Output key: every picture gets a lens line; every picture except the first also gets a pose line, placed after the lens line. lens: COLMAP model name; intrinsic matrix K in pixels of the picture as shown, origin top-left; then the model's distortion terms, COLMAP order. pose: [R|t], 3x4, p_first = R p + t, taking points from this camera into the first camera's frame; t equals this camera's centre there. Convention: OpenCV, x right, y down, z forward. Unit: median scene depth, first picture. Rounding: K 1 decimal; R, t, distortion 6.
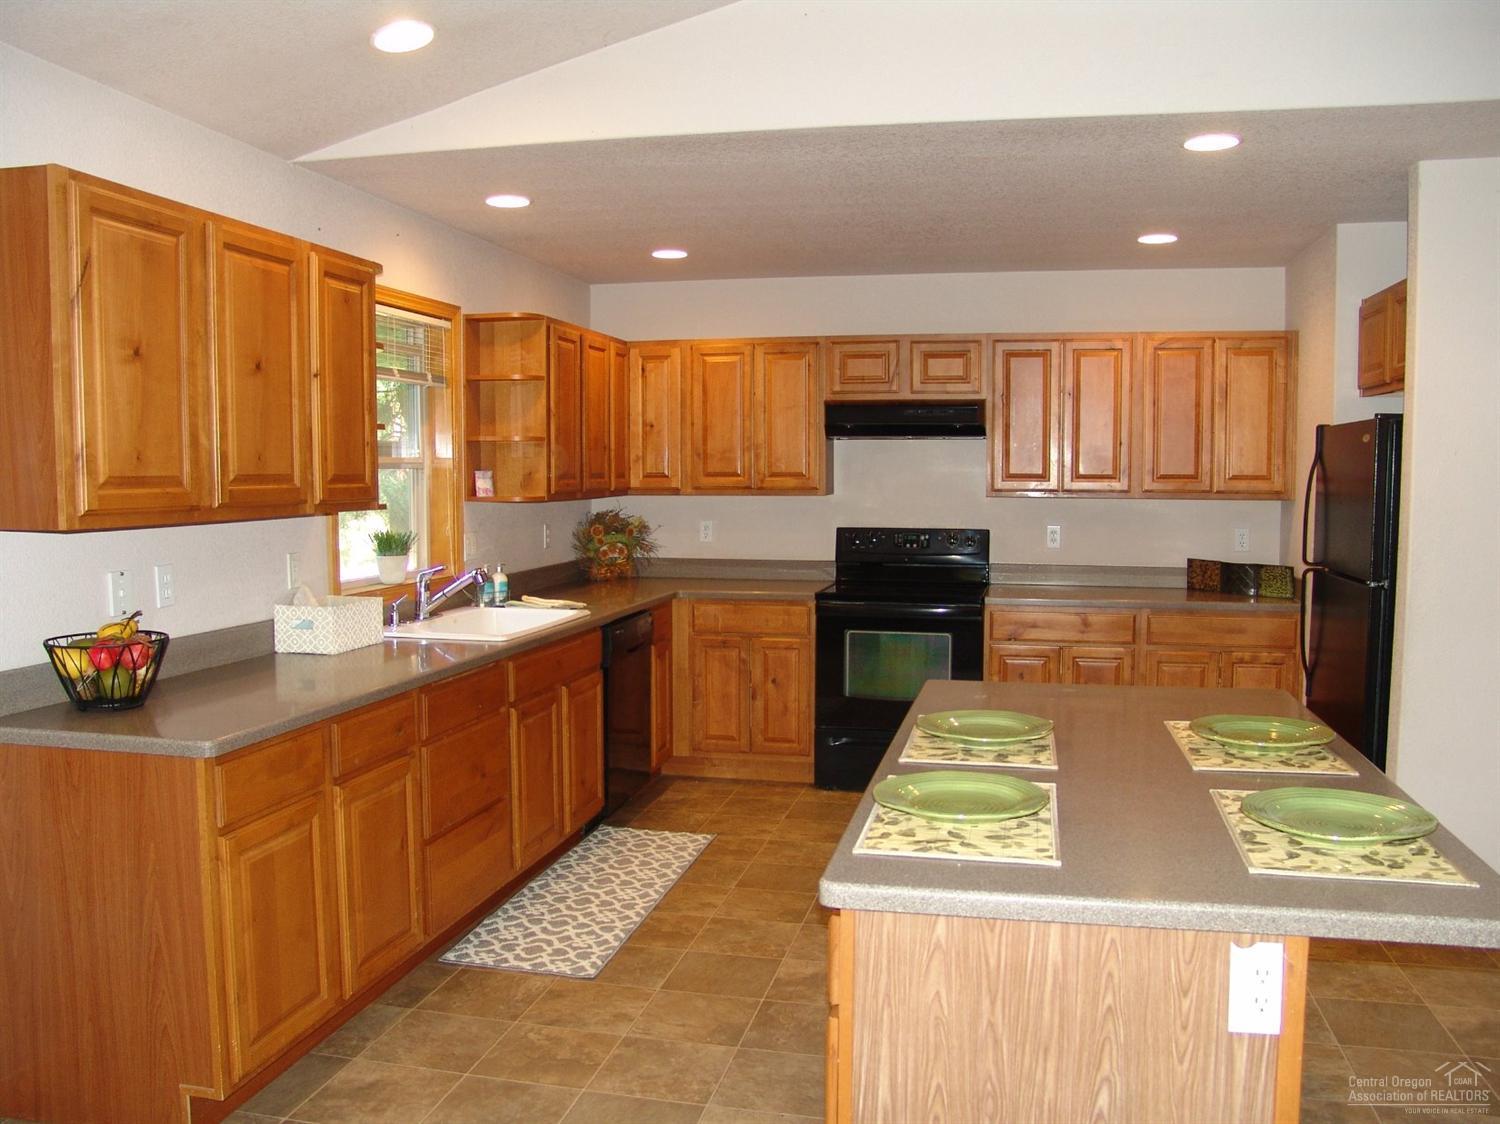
lens RADIAL K [[1252.2, 0, 750.0], [0, 1252.2, 562.0], [0, 0, 1]] dist [-0.090628, 0.015102]
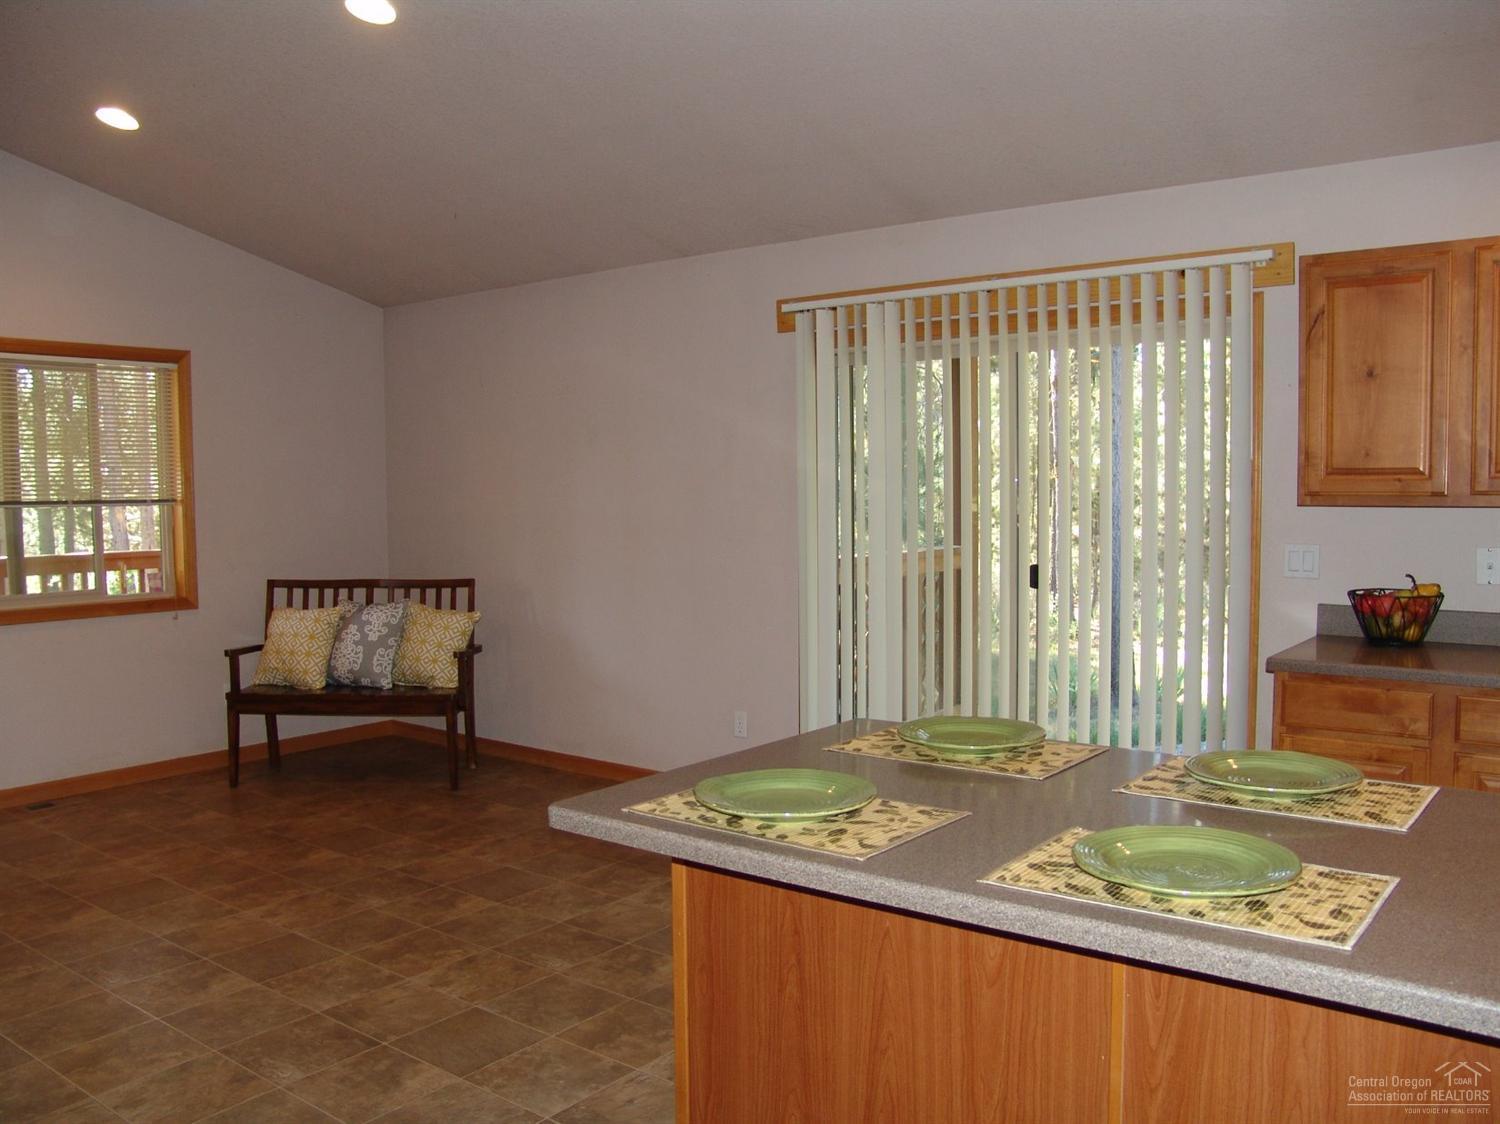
lens RADIAL K [[1250.3, 0, 750.0], [0, 1250.3, 562.0], [0, 0, 1]] dist [-0.149553, 0.126825]
pose [[-0.419332, 0.062940, -0.905649, 0.515453], [-0.054660, 0.994034, 0.094390, -0.029612], [0.906186, 0.089083, -0.413389, 0.502539]]
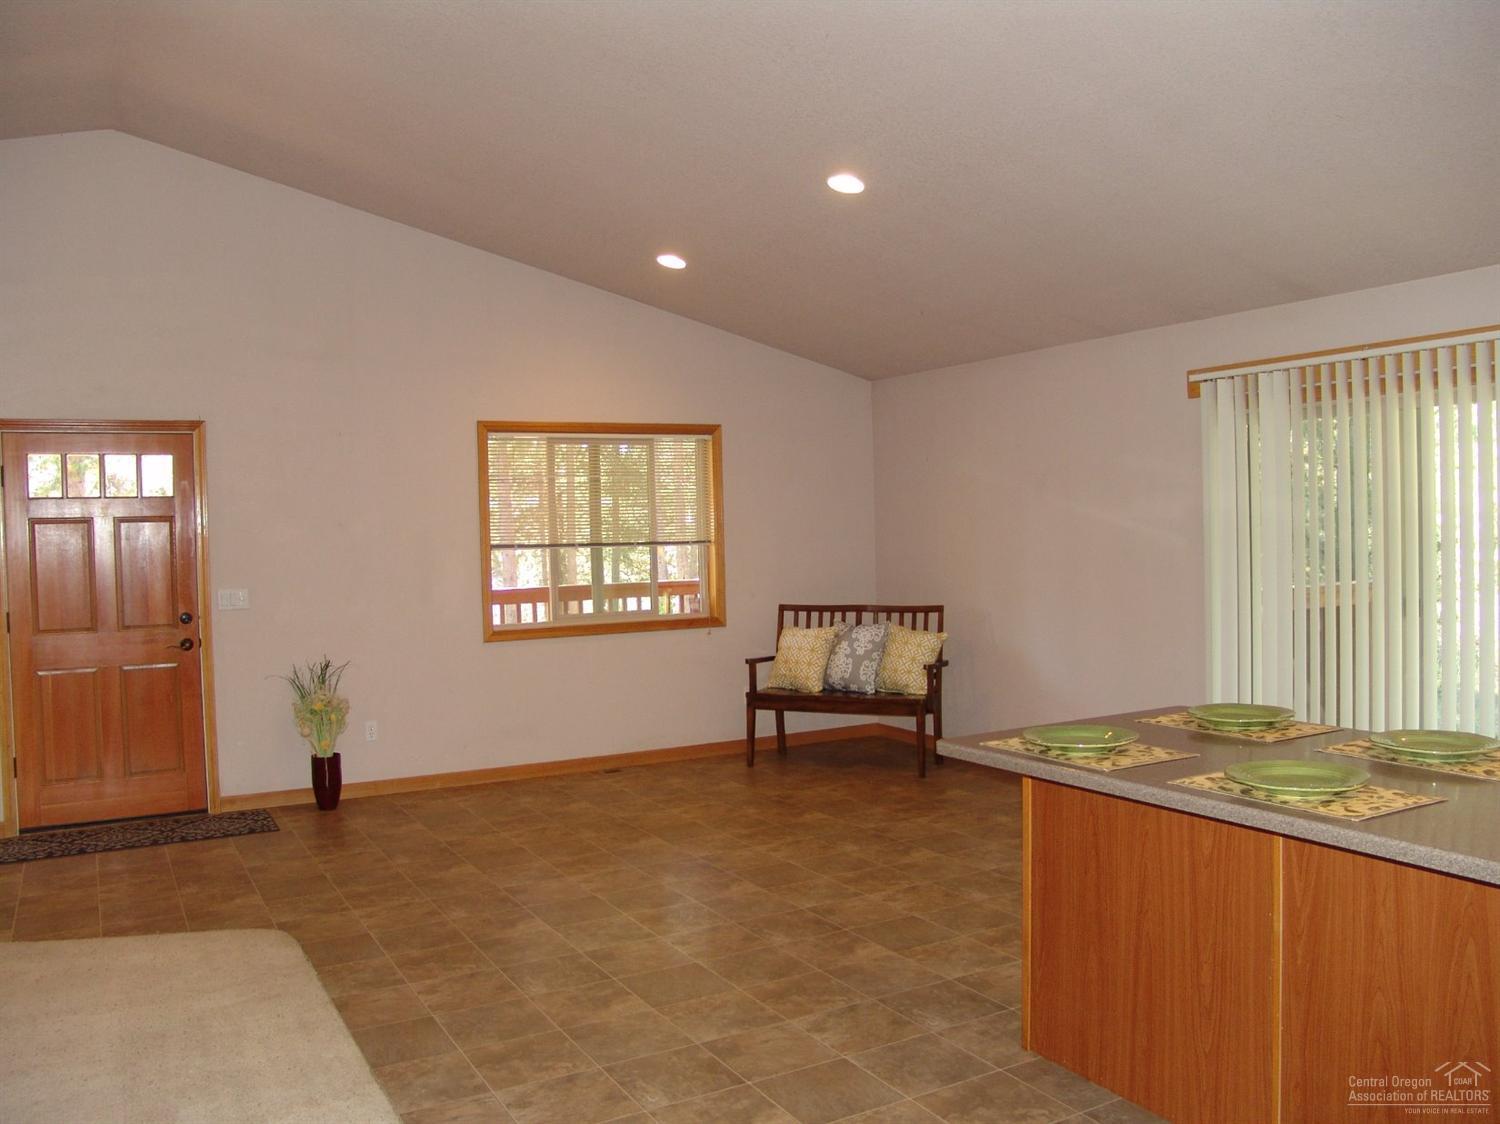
lens RADIAL K [[1252.2, 0, 750.0], [0, 1252.2, 562.0], [0, 0, 1]] dist [-0.090628, 0.015102]
pose [[-0.740940, 0.040098, -0.670373, 0.685775], [-0.022912, 0.996125, 0.084907, -0.054973], [0.671181, 0.078271, -0.737150, 0.688338]]
